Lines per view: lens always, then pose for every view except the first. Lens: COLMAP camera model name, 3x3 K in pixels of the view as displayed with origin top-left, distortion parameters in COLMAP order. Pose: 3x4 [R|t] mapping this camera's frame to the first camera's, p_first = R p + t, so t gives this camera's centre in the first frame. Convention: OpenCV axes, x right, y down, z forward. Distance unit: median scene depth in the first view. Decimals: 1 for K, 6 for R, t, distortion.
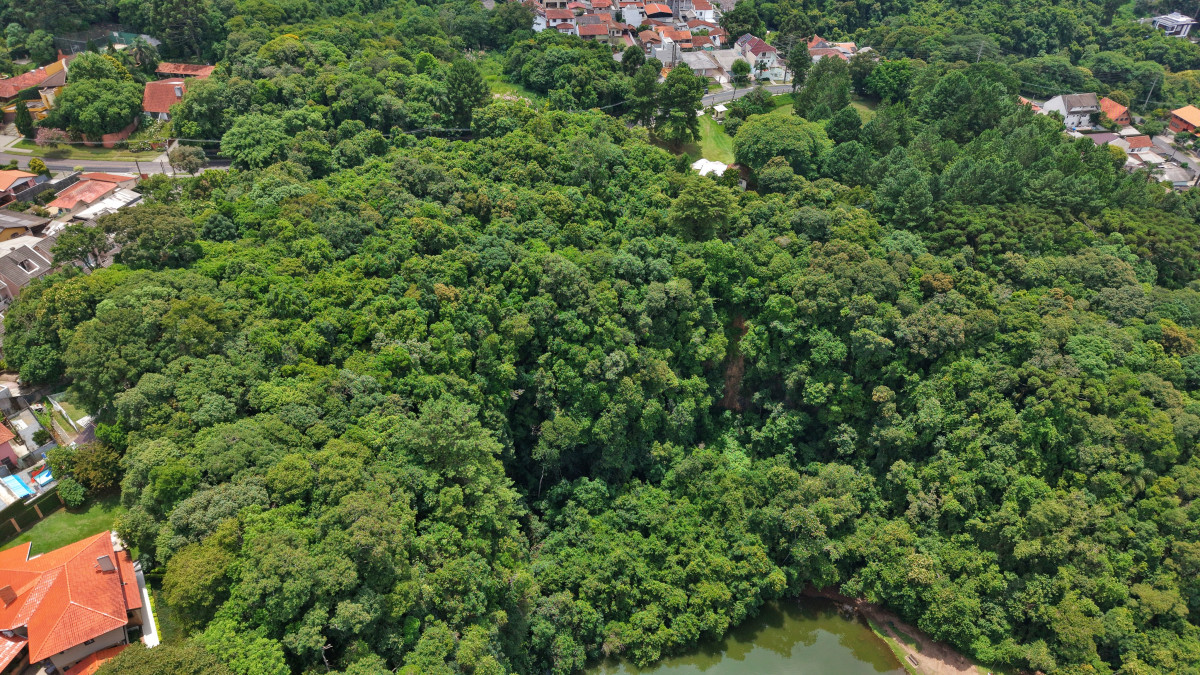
lens RADIAL K [[799.6, 0, 600.7], [0, 799.6, 340.1], [0, 0, 1]] dist [0.042405, -0.057228]
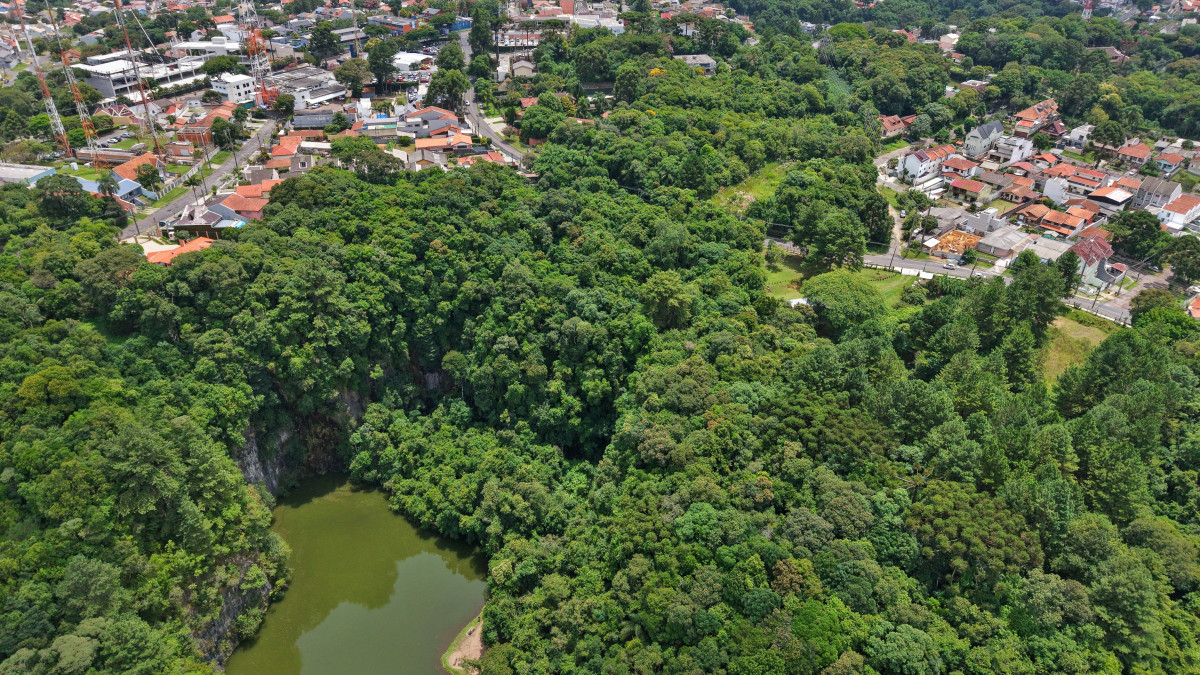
lens RADIAL K [[802.8, 0, 600.0], [0, 802.8, 337.5], [0, 0, 1]] dist [0.020498, -0.021347]
pose [[0.537052, 0.421353, -0.730778, 0.873750], [-0.496236, 0.858365, 0.130232, -0.190978], [0.682148, 0.292697, 0.670077, 0.099123]]
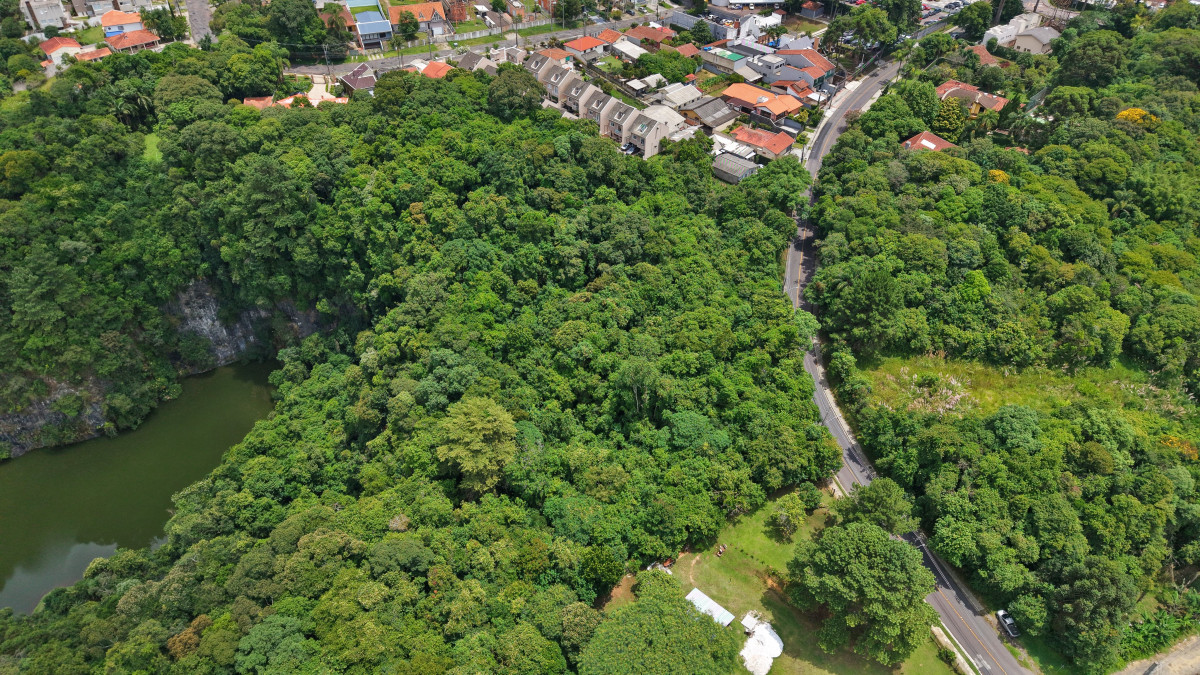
lens RADIAL K [[802.8, 0, 600.0], [0, 802.8, 337.5], [0, 0, 1]] dist [0.020498, -0.021347]
pose [[-0.416860, 0.563075, -0.713565, 0.501175], [-0.552679, 0.466233, 0.690777, -0.706574], [0.721646, 0.682330, 0.116846, 0.804532]]
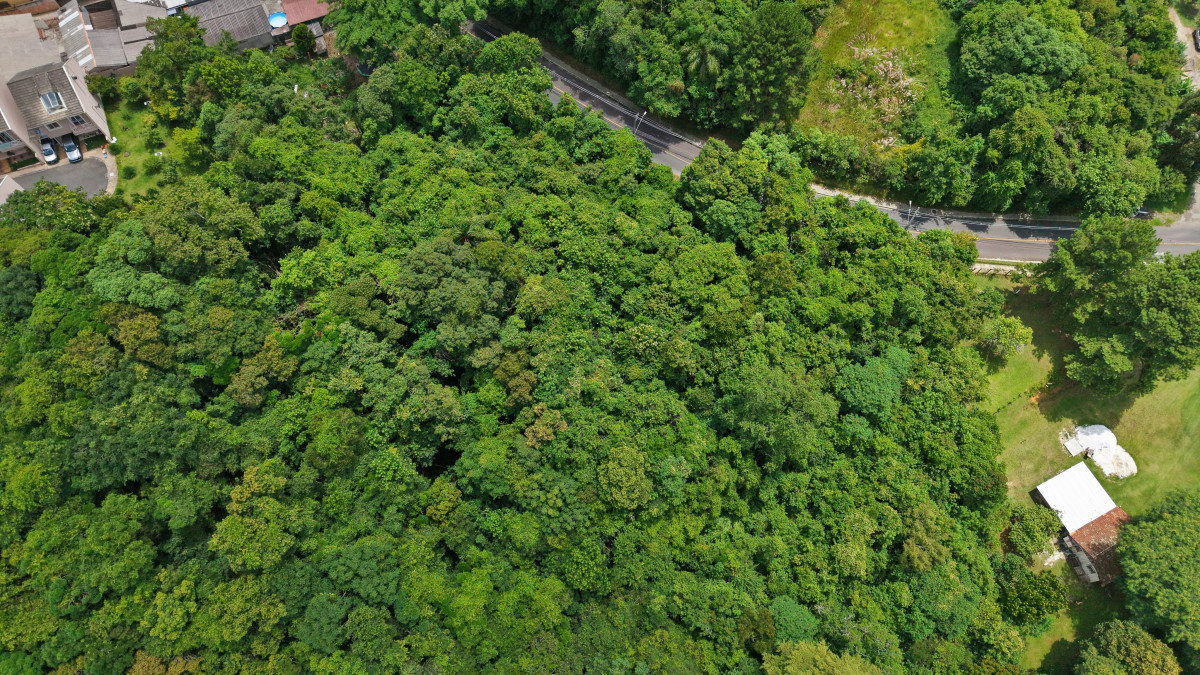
lens RADIAL K [[802.8, 0, 600.0], [0, 802.8, 337.5], [0, 0, 1]] dist [0.020498, -0.021347]
pose [[0.693282, 0.667301, -0.272156, 0.012167], [-0.443224, 0.692586, 0.569102, -0.454382], [0.568254, -0.273922, 0.775921, 0.535874]]
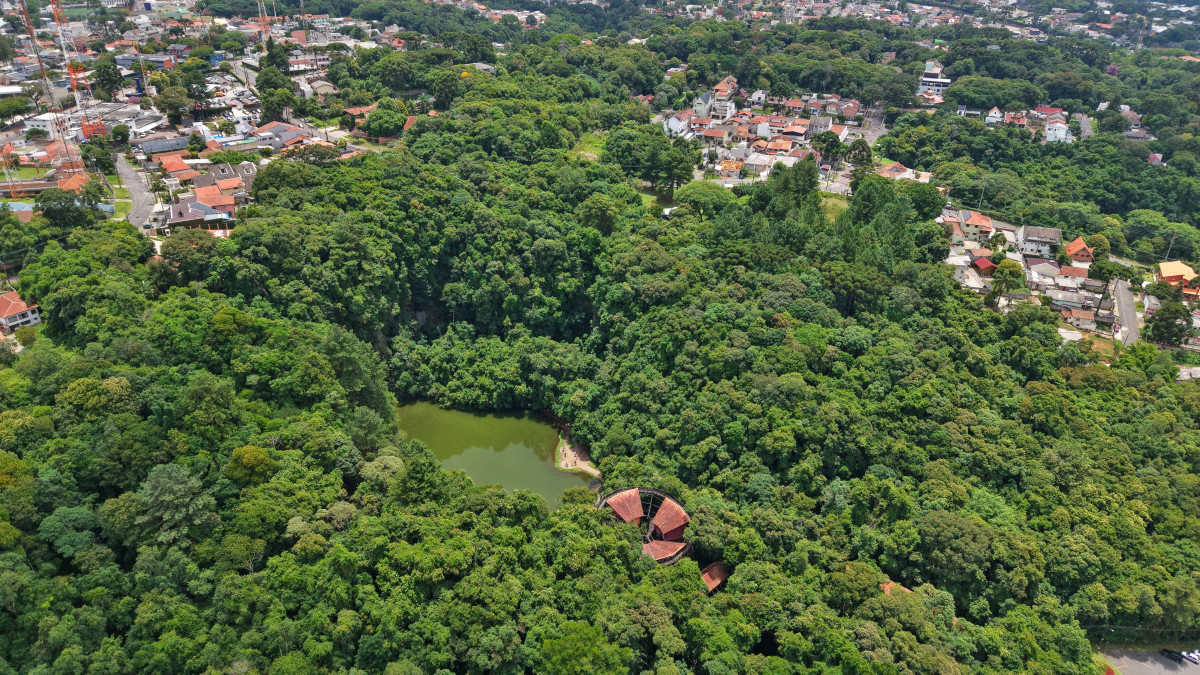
lens RADIAL K [[802.8, 0, 600.0], [0, 802.8, 337.5], [0, 0, 1]] dist [0.020498, -0.021347]
pose [[0.858988, 0.238460, -0.453075, 0.848083], [-0.302571, 0.950289, -0.073494, 0.189360], [0.413027, 0.200218, 0.888438, -0.417645]]
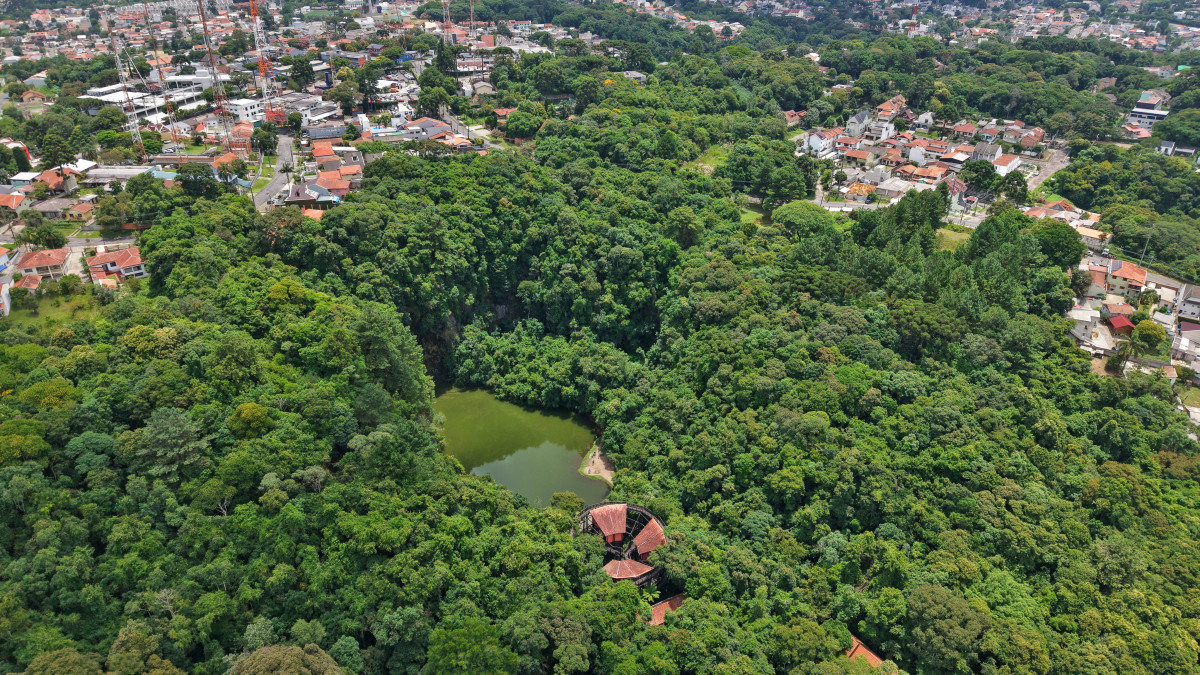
lens RADIAL K [[802.8, 0, 600.0], [0, 802.8, 337.5], [0, 0, 1]] dist [0.020498, -0.021347]
pose [[0.687806, 0.328391, -0.647366, 1.032187], [-0.426012, 0.904695, 0.006303, 0.101209], [0.587739, 0.271450, 0.762153, -0.295674]]
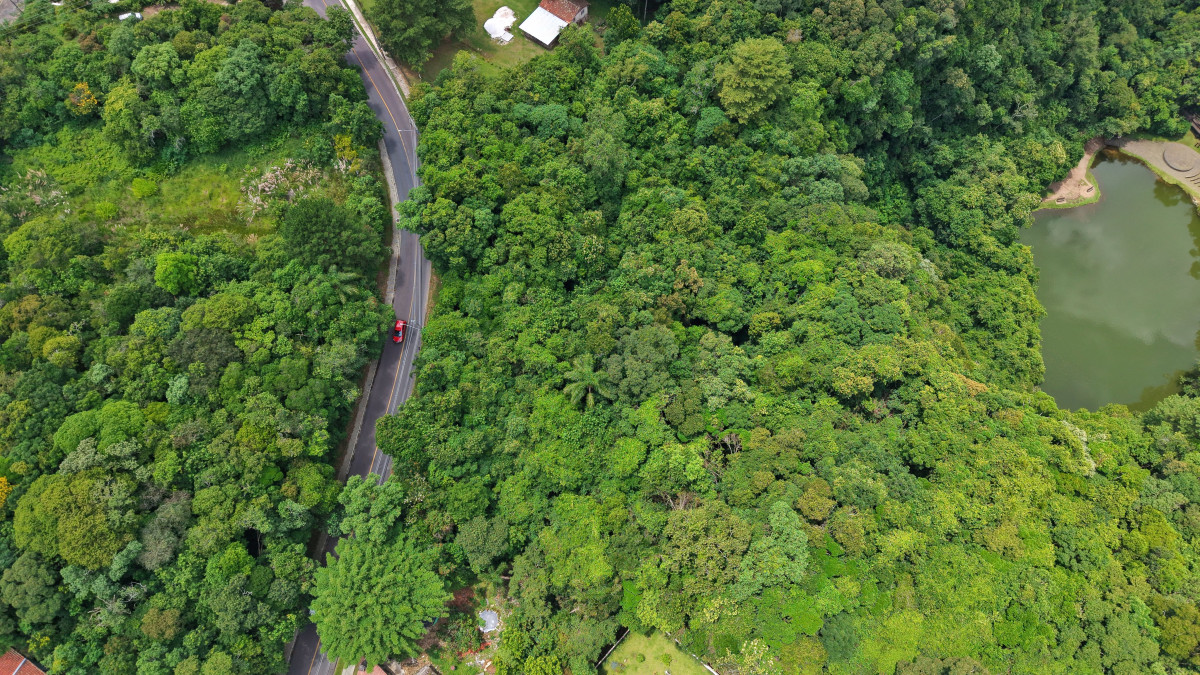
lens RADIAL K [[802.8, 0, 600.0], [0, 802.8, 337.5], [0, 0, 1]] dist [0.020498, -0.021347]
pose [[0.334435, -0.876574, 0.346081, -0.390461], [0.563448, 0.480344, 0.672157, -0.589725], [-0.755434, -0.029794, 0.654548, 0.494944]]
